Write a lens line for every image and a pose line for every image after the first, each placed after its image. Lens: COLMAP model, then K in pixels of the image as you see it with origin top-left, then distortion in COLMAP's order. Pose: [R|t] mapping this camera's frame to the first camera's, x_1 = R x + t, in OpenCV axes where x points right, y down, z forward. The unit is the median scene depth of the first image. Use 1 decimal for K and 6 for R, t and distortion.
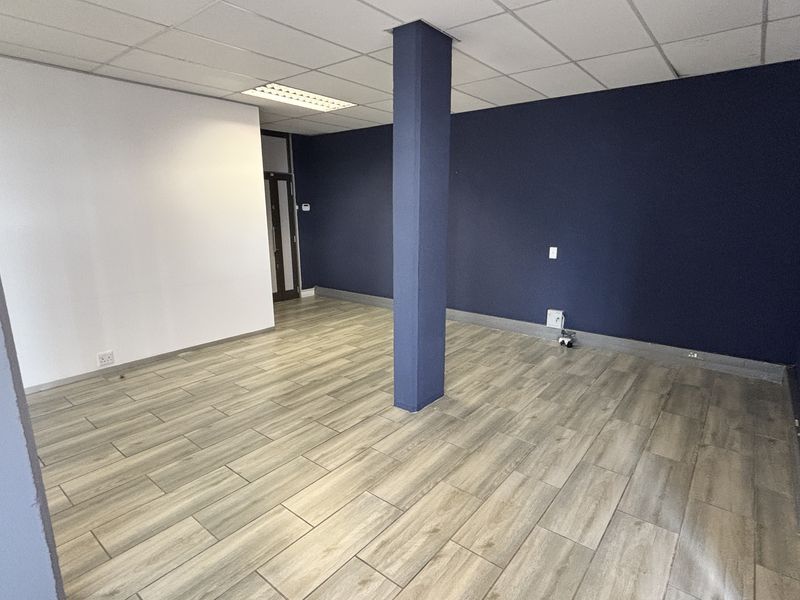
lens RADIAL K [[431.5, 0, 403.1], [0, 431.5, 298.1], [0, 0, 1]] dist [0.001595, 0.001850]
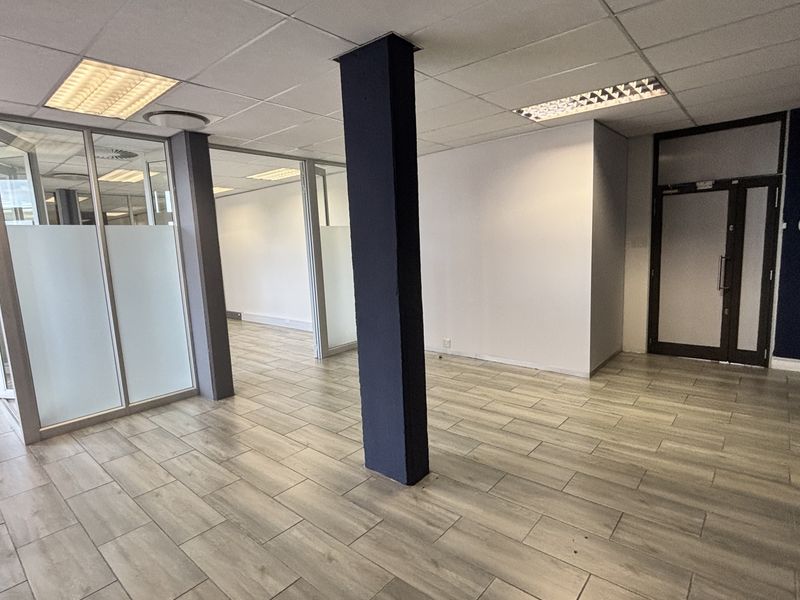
lens RADIAL K [[431.5, 0, 402.3], [0, 431.5, 301.8], [0, 0, 1]] dist [0.001595, 0.001850]
pose [[-0.035601, 0.149303, -0.988150, 0.627519], [-0.163195, 0.974636, 0.153141, -0.165647], [0.985951, 0.166713, -0.010332, 0.726054]]
